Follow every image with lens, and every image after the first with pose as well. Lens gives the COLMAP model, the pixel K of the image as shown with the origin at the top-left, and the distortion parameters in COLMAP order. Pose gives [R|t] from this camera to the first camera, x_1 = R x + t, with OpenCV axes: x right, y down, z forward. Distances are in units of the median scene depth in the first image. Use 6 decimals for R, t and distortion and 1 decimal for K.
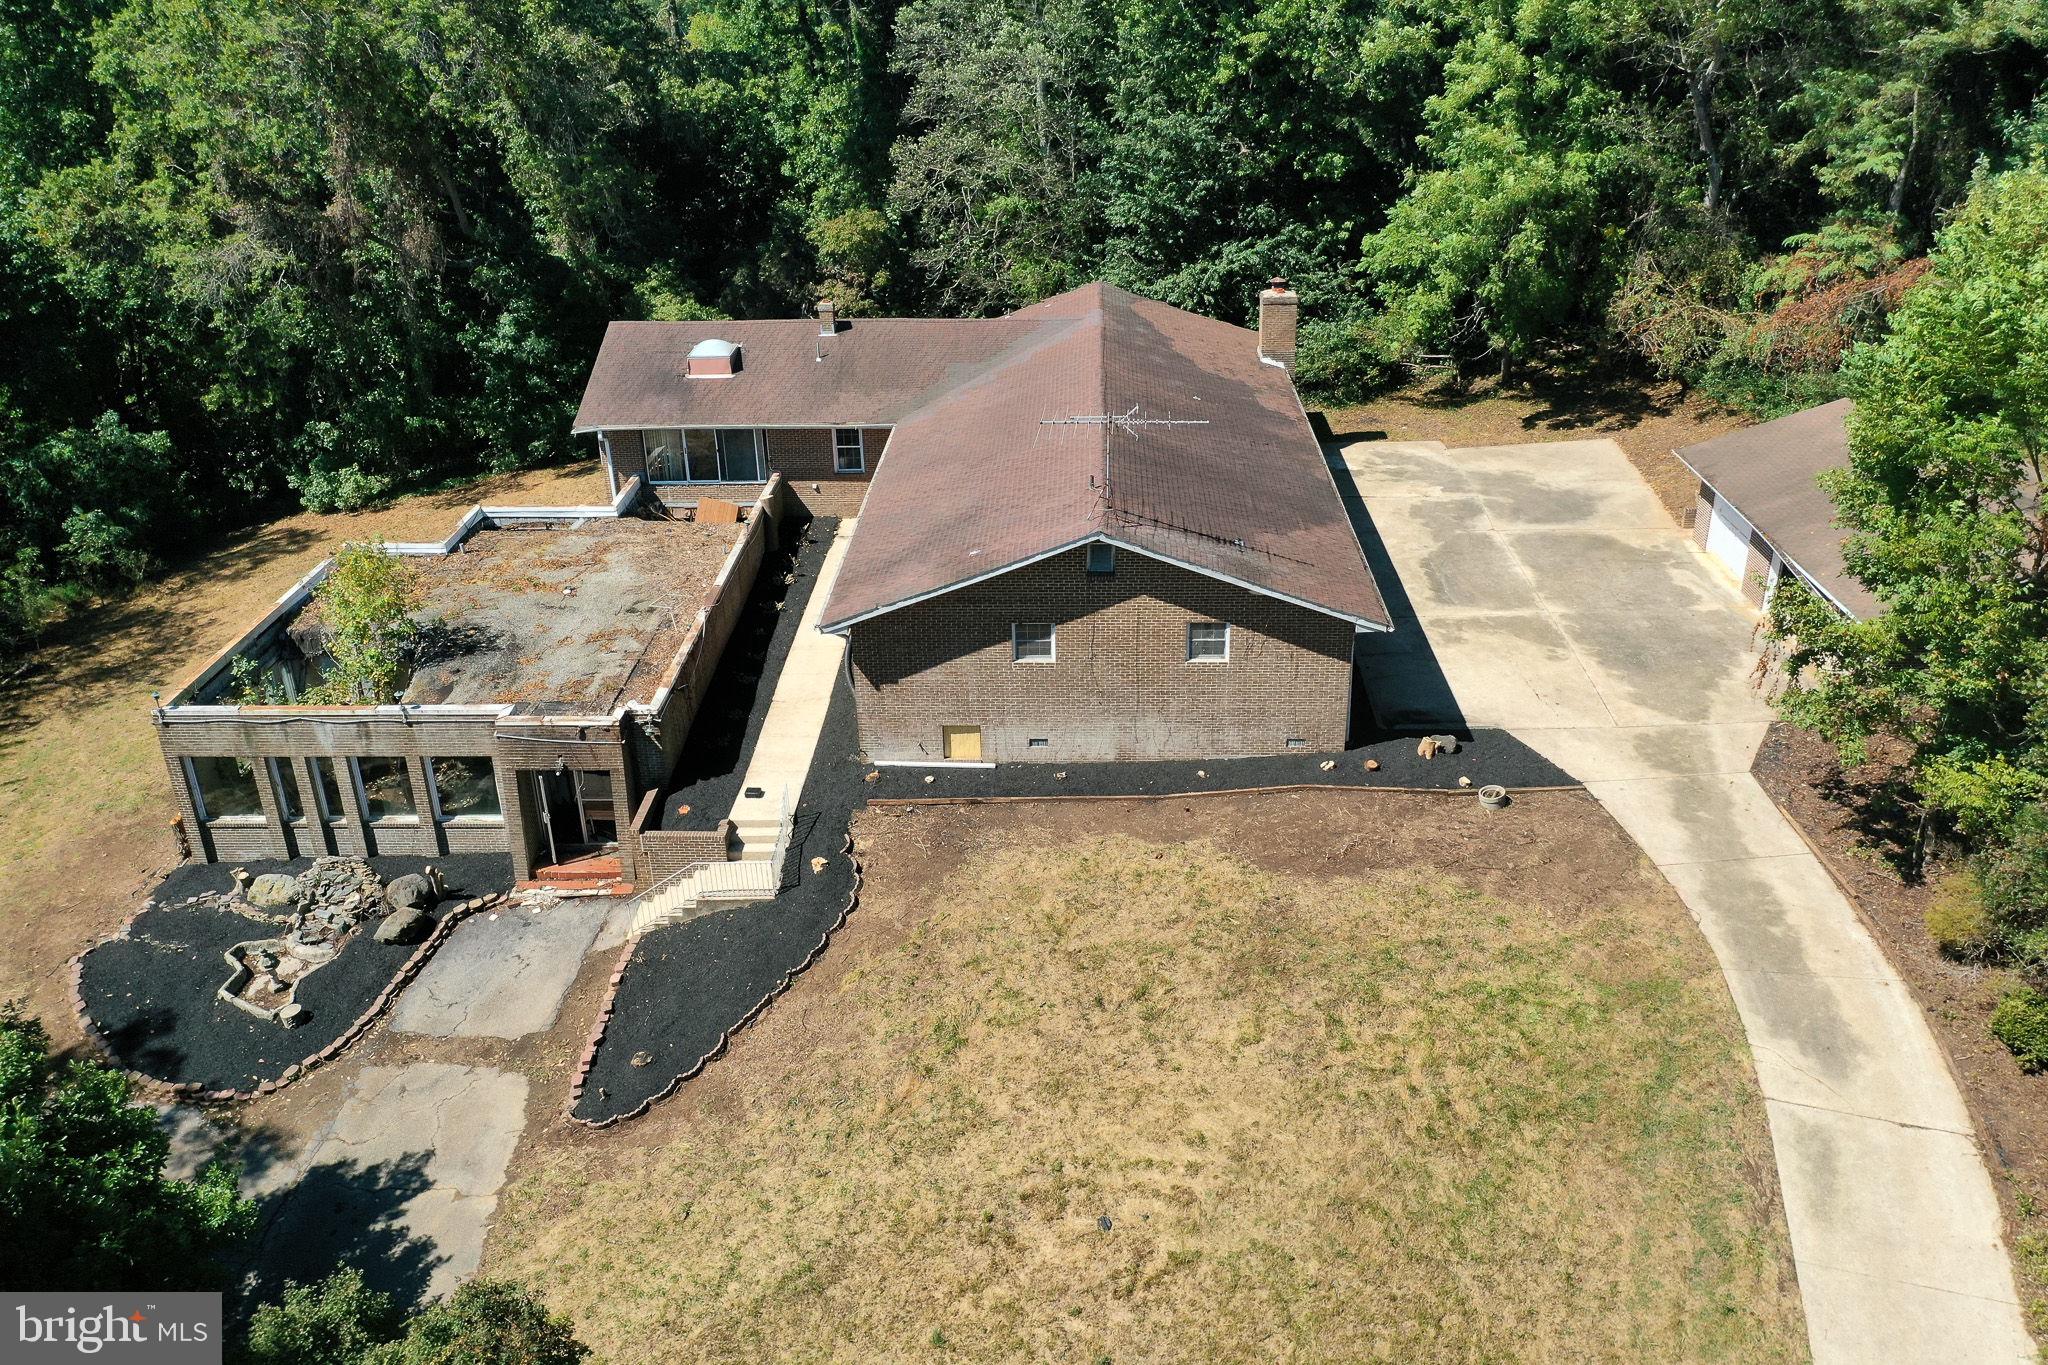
lens RADIAL K [[1643.5, 0, 1024.0], [0, 1643.5, 682.5], [0, 0, 1]] dist [-0.012982, -0.005235]
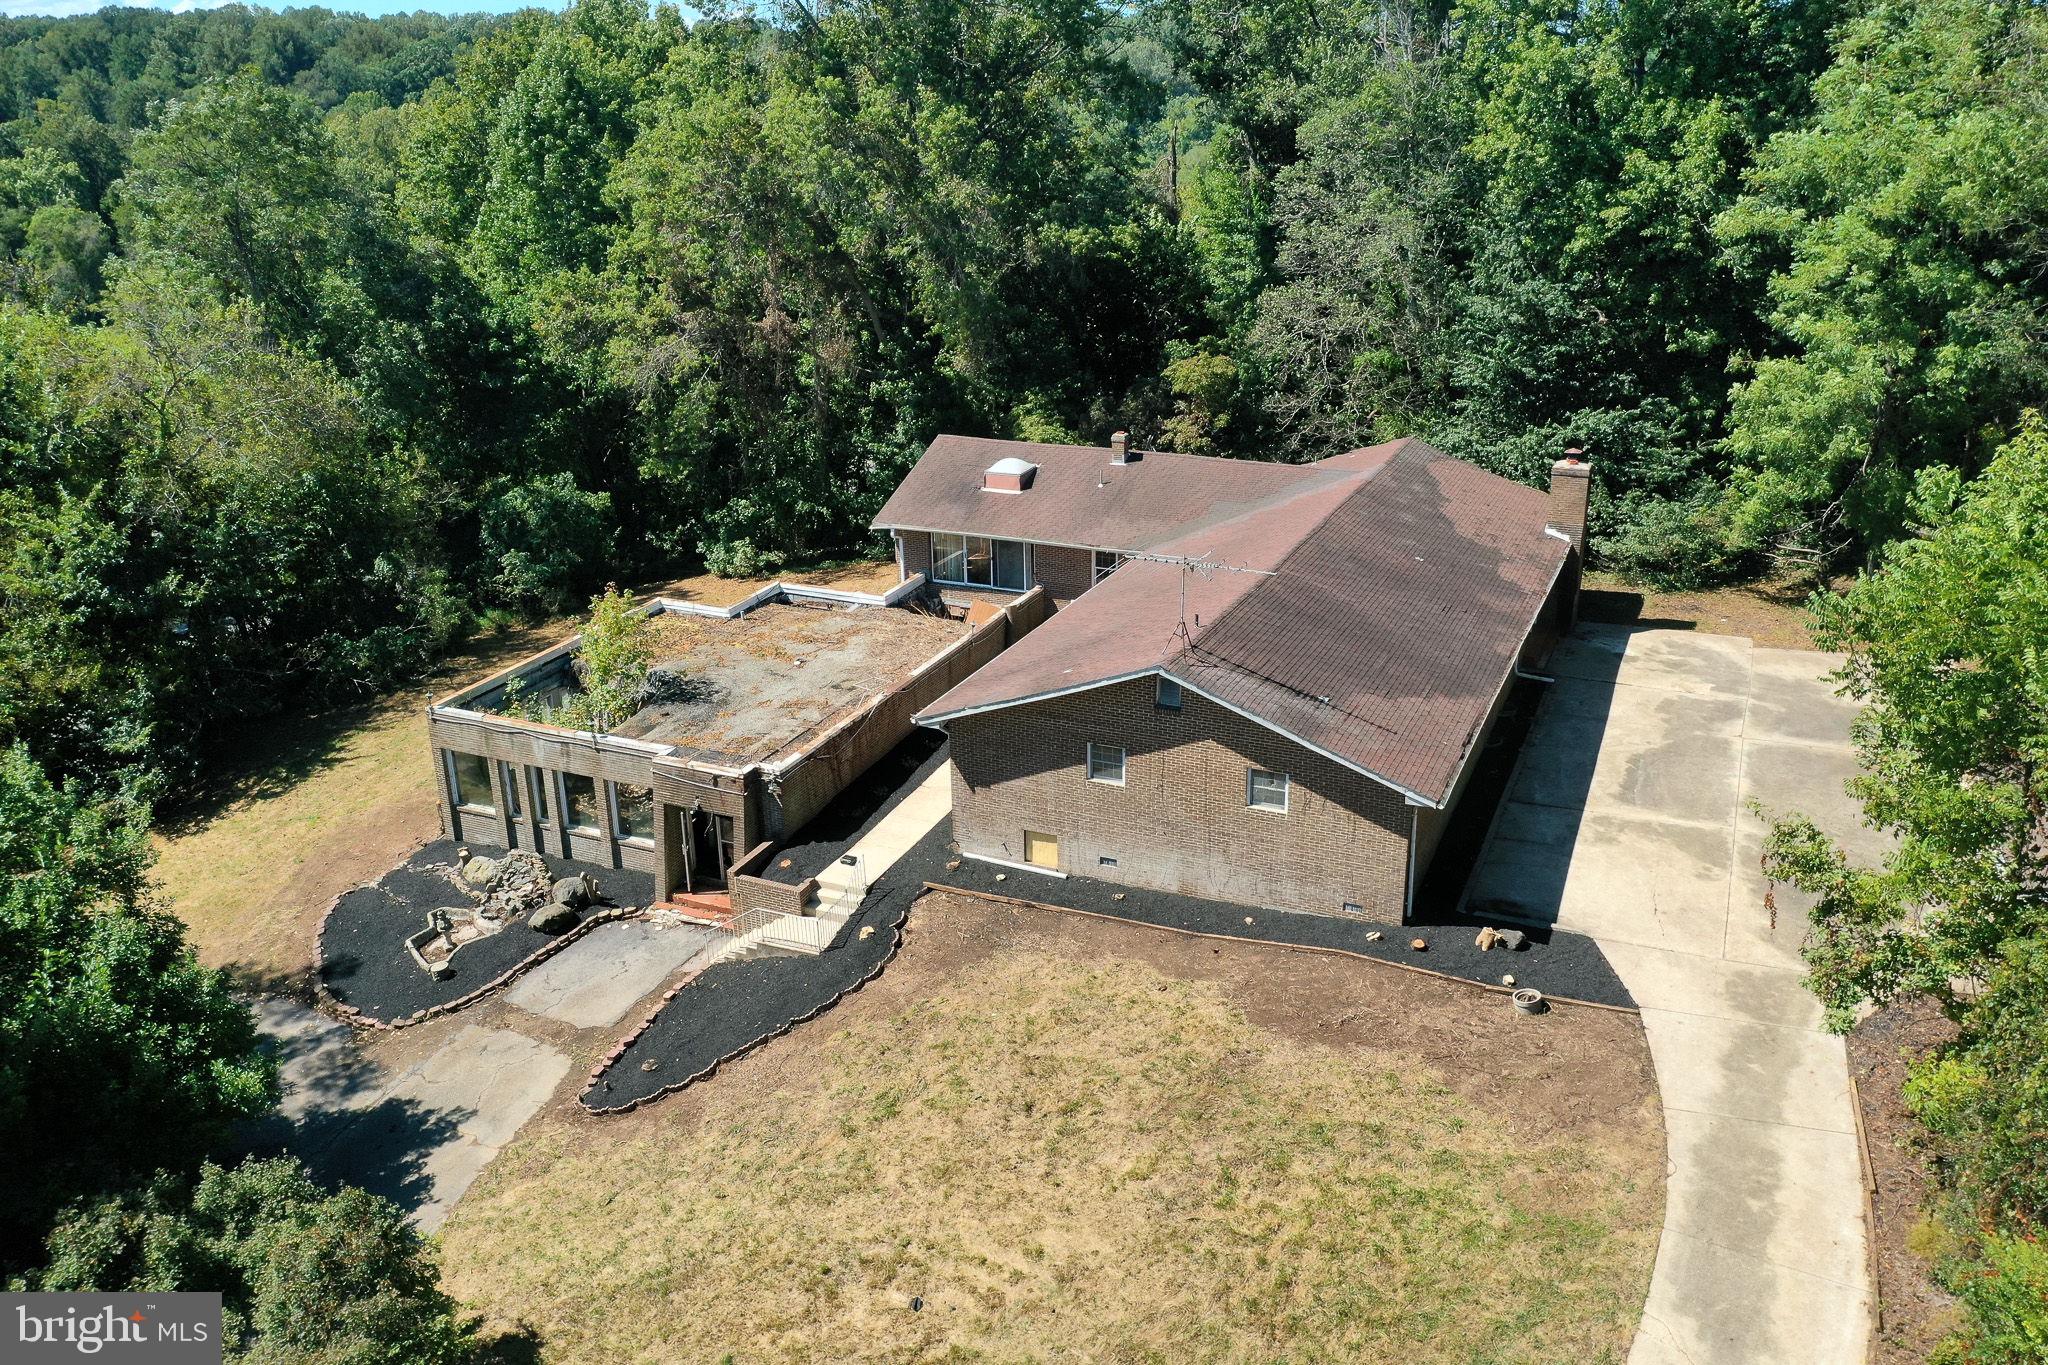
lens RADIAL K [[1643.5, 0, 1024.0], [0, 1643.5, 682.5], [0, 0, 1]] dist [-0.012982, -0.005235]
pose [[0.924072, 0.138256, -0.356336, 0.316303], [-0.165967, 0.984951, -0.048240, -0.016149], [0.344304, 0.103717, 0.933112, 0.004103]]
